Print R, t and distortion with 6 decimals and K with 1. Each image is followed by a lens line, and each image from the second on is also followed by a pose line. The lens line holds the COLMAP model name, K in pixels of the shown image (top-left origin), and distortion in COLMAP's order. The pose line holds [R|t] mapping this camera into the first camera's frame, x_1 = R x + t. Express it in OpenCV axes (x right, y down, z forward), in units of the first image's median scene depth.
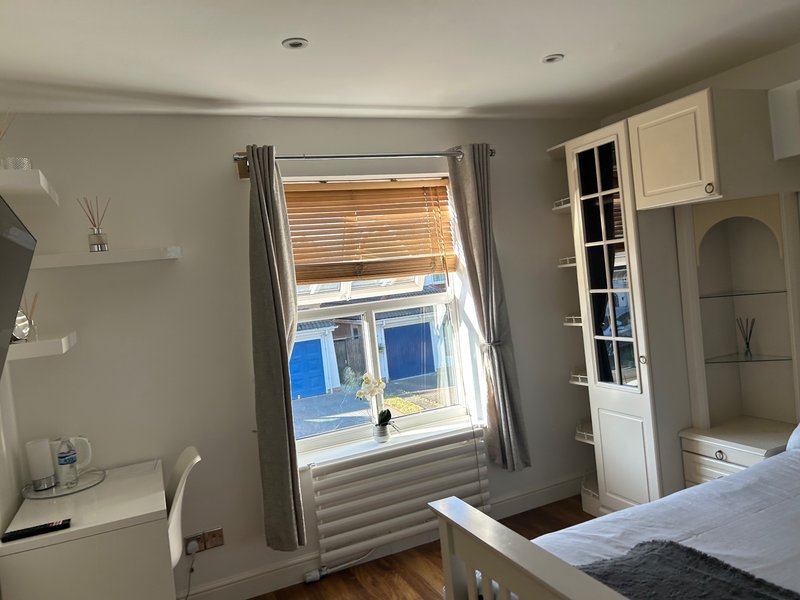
lens RADIAL K [[610.7, 0, 402.2], [0, 610.7, 294.9], [0, 0, 1]] dist [0.049800, -0.048452]
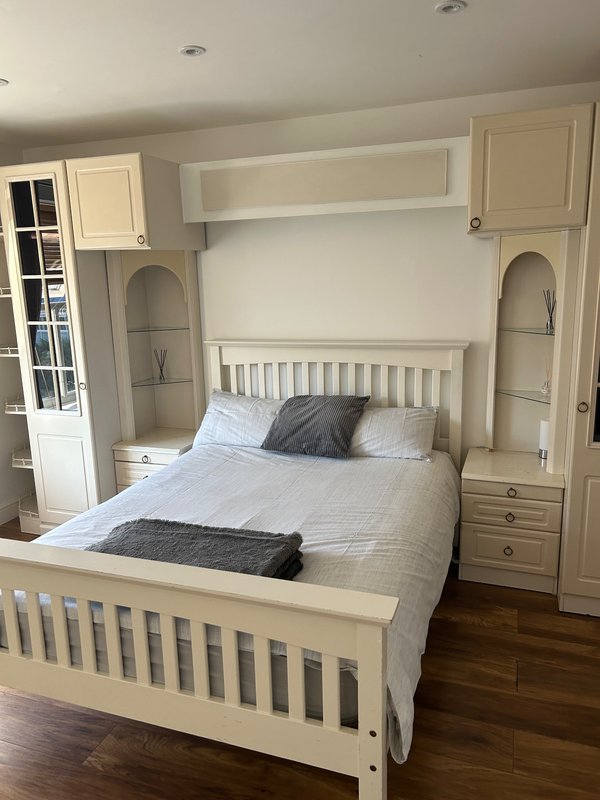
lens RADIAL K [[610.7, 0, 300.0], [0, 610.7, 400.0], [0, 0, 1]] dist [0.049800, -0.048452]
pose [[0.697225, -0.057957, 0.714505, -0.134770], [-0.024703, 0.994192, 0.104749, 0.003332], [-0.716426, -0.090684, 0.691744, -0.063206]]
